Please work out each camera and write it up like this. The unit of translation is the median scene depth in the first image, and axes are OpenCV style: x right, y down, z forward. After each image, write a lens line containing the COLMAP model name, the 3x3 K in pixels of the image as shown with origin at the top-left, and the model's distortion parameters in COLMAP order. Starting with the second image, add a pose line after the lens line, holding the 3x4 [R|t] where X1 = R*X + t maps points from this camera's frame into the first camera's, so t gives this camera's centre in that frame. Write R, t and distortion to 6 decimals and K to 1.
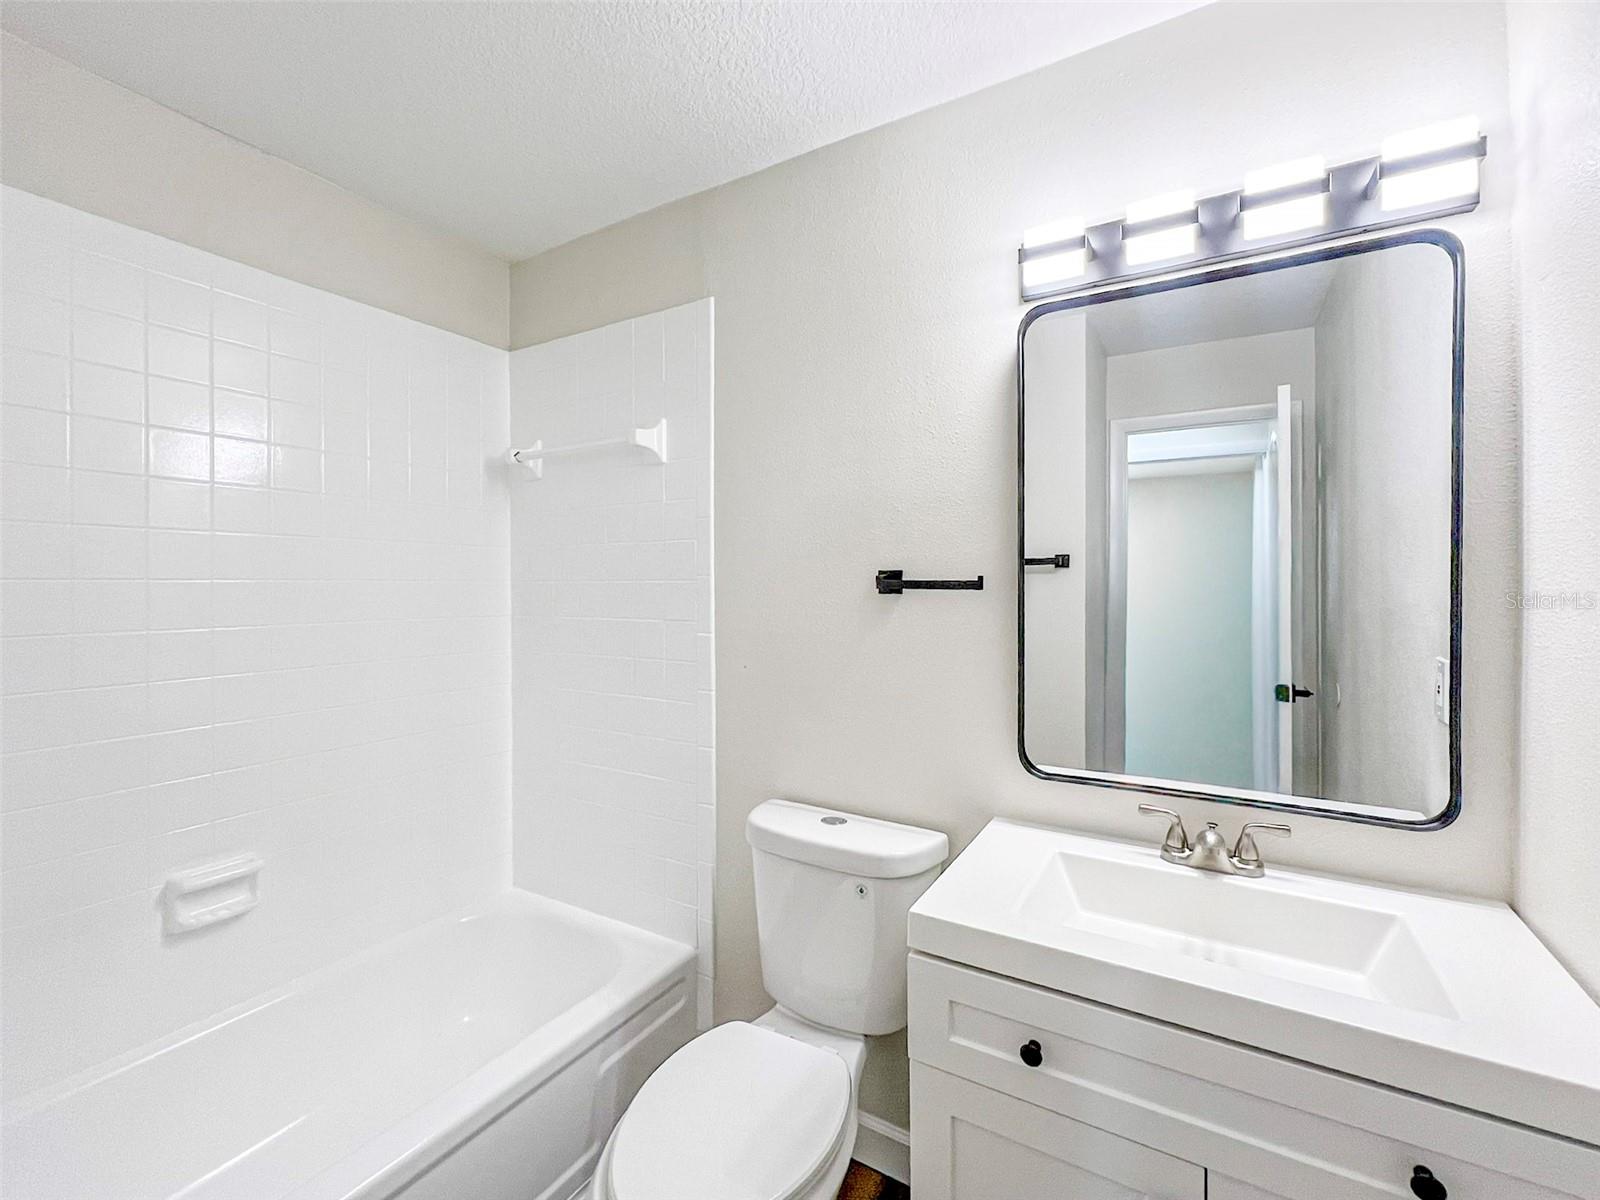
lens RADIAL K [[643.4, 0, 769.4], [0, 643.4, 587.0], [0, 0, 1]] dist [-0.003838, 0.001217]
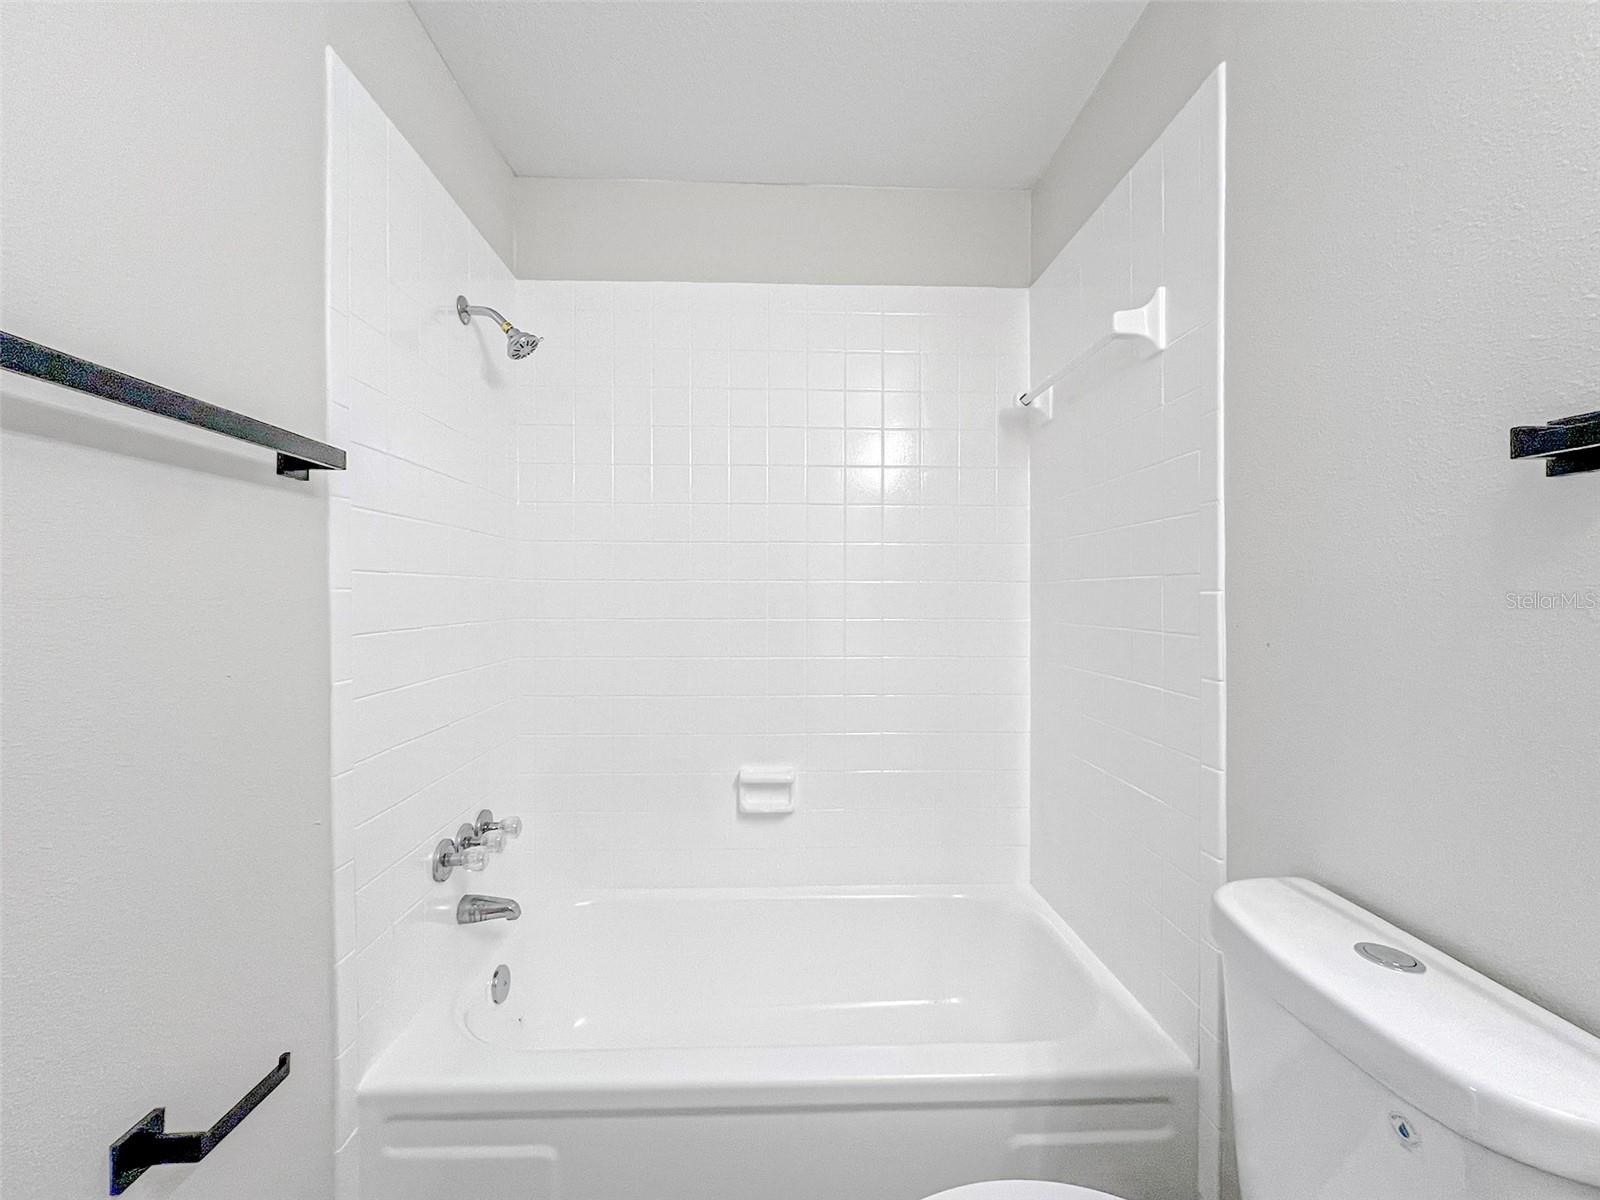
lens RADIAL K [[643.4, 0, 808.2], [0, 643.4, 590.0], [0, 0, 1]] dist [-0.003838, 0.001217]
pose [[0.593309, 0.006241, -0.804951, 0.203555], [-0.003431, 0.999980, 0.005224, 0.077538], [0.804968, -0.000338, 0.593319, 0.325044]]
